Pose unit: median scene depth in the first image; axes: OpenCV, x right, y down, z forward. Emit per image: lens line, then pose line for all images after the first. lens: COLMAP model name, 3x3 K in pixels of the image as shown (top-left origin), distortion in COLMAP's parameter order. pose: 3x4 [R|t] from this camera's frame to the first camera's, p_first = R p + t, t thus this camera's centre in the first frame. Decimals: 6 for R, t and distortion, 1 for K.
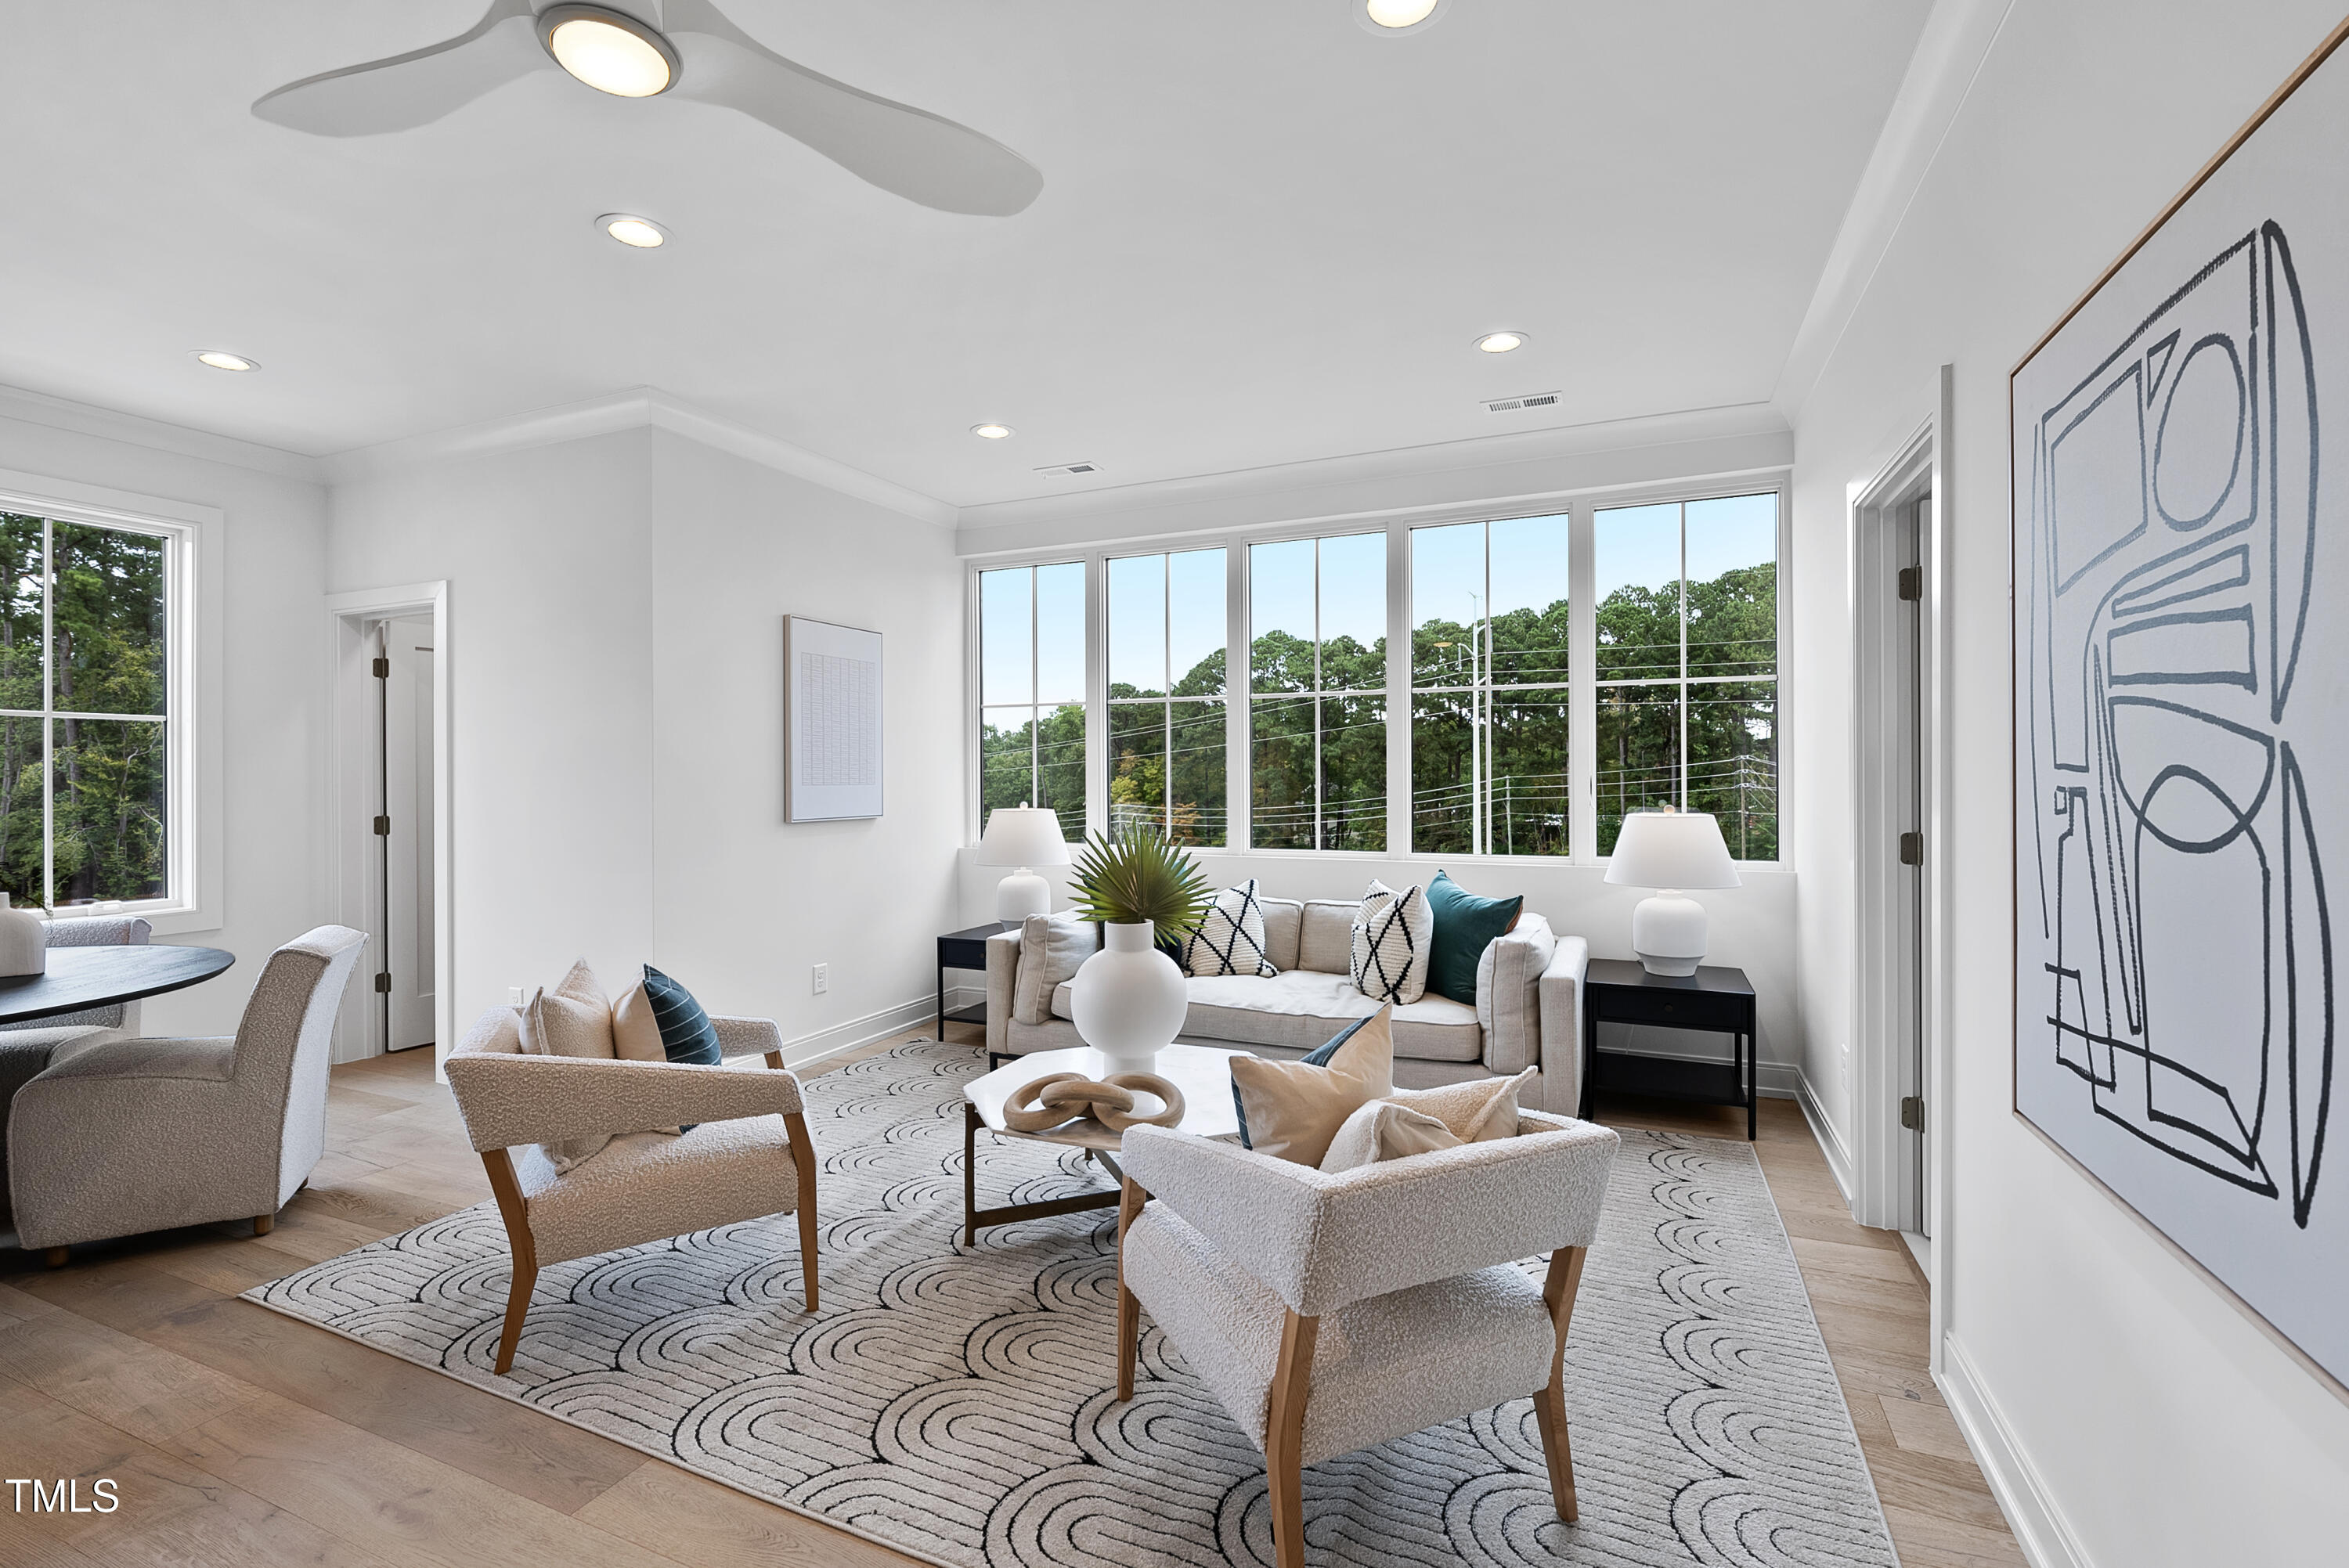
lens RADIAL K [[1023.0, 0, 1178.3], [0, 1023.0, 775.9], [0, 0, 1]] dist [0.002302, 0.000325]
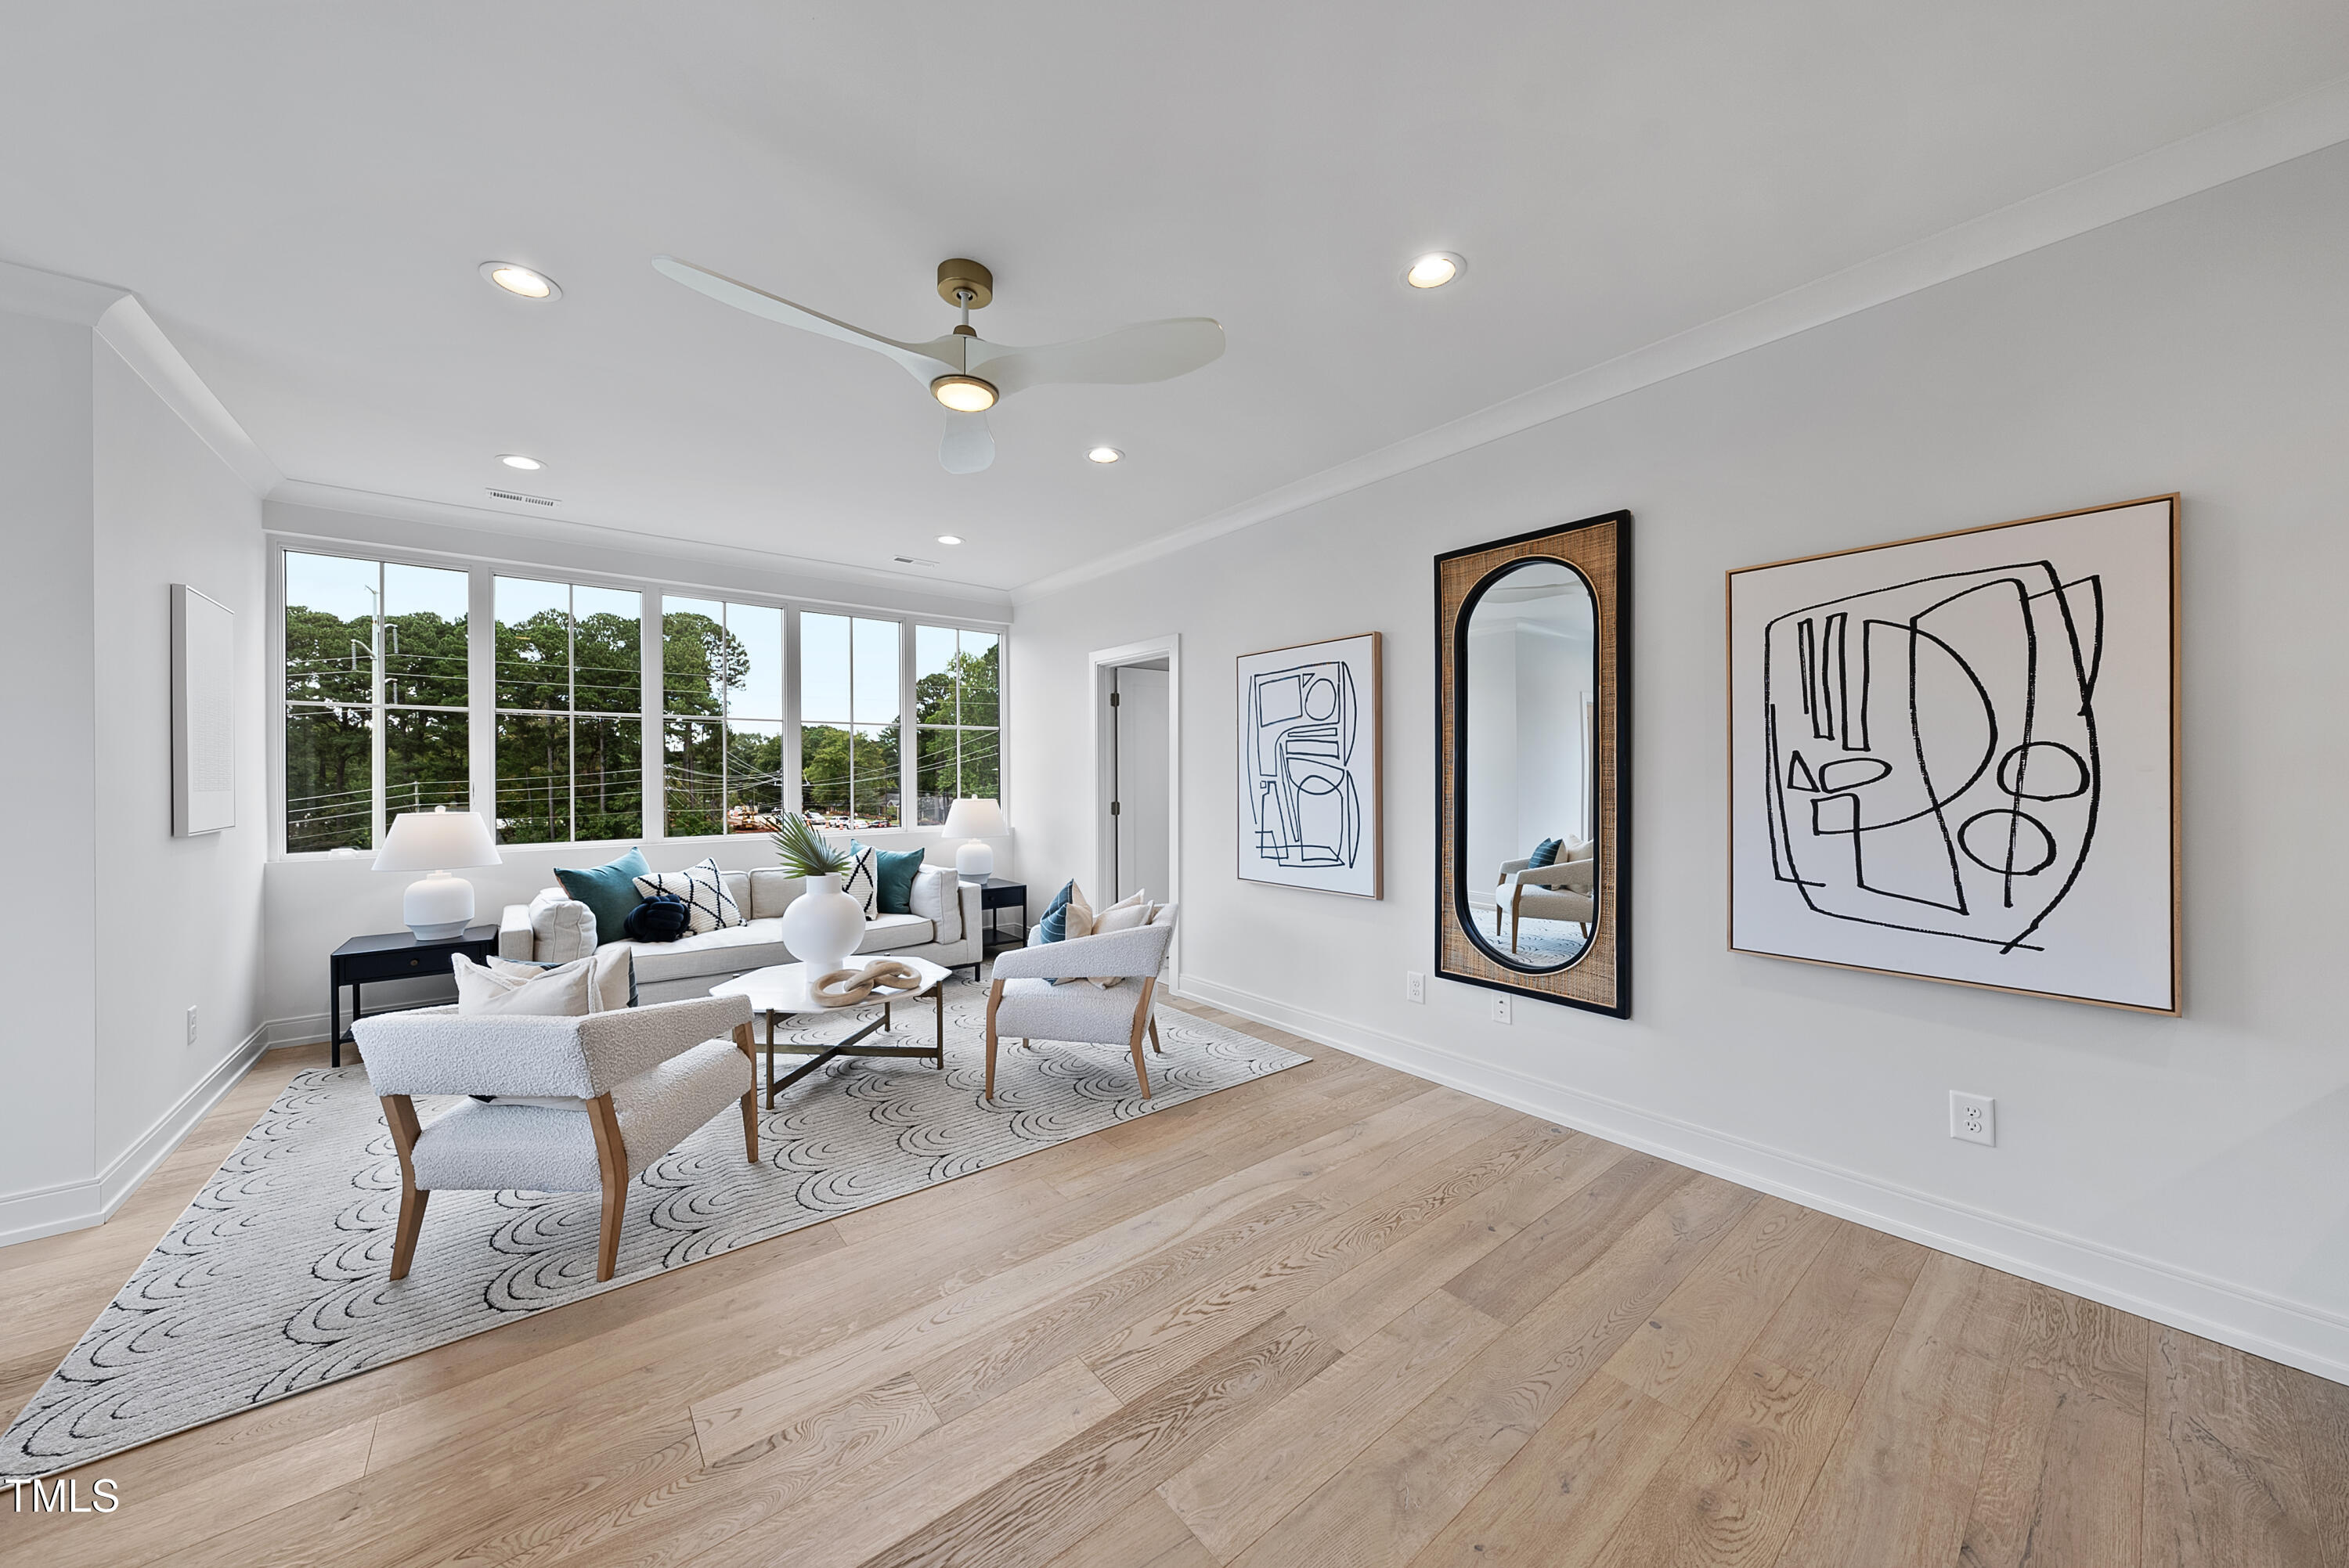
lens RADIAL K [[805.2, 0, 1175.6], [0, 805.2, 781.6], [0, 0, 1]] dist [-0.000140, 0.000010]
pose [[0.464248, -0.003486, 0.885699, -0.667245], [0.002969, 0.999993, 0.002380, 0.002157], [-0.885701, 0.001525, 0.464255, -0.012577]]
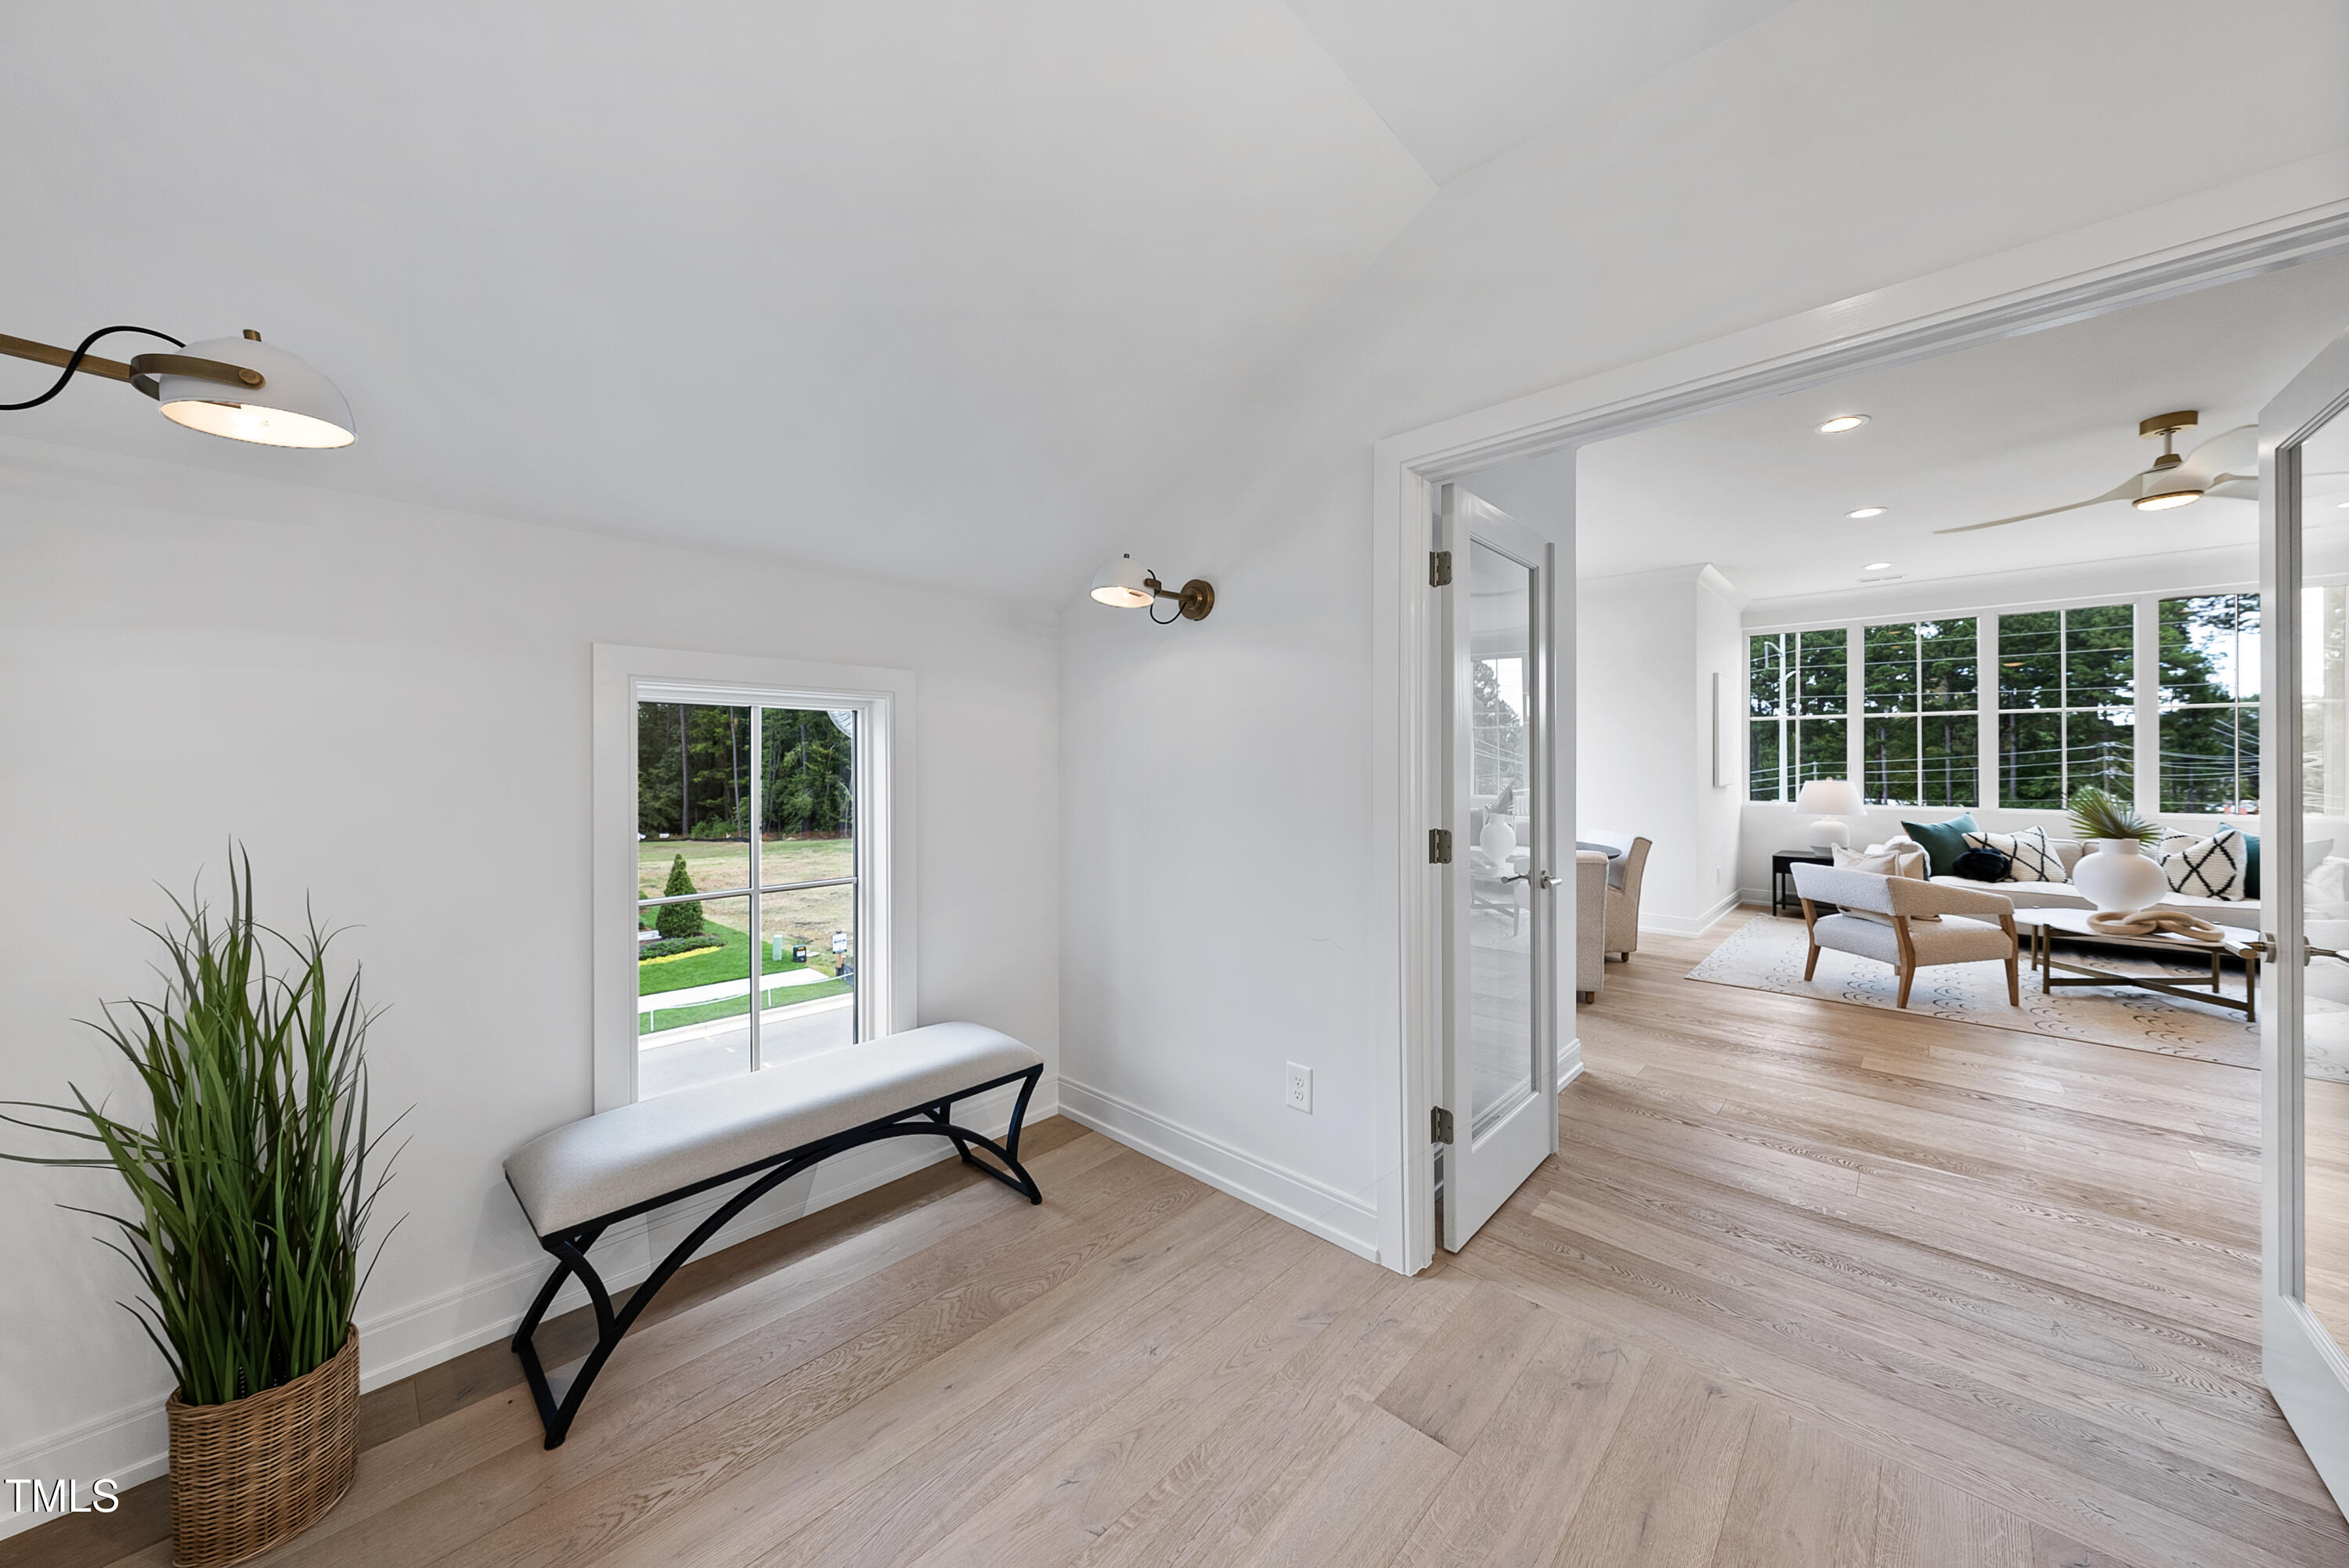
lens RADIAL K [[801.8, 0, 1176.3], [0, 801.8, 758.6], [0, 0, 1]] dist [0.000300, 0.000008]
pose [[0.942584, 0.002400, -0.333962, -0.928143], [-0.003235, 0.999993, -0.001944, 0.001611], [0.333955, 0.002913, 0.942585, -0.764240]]
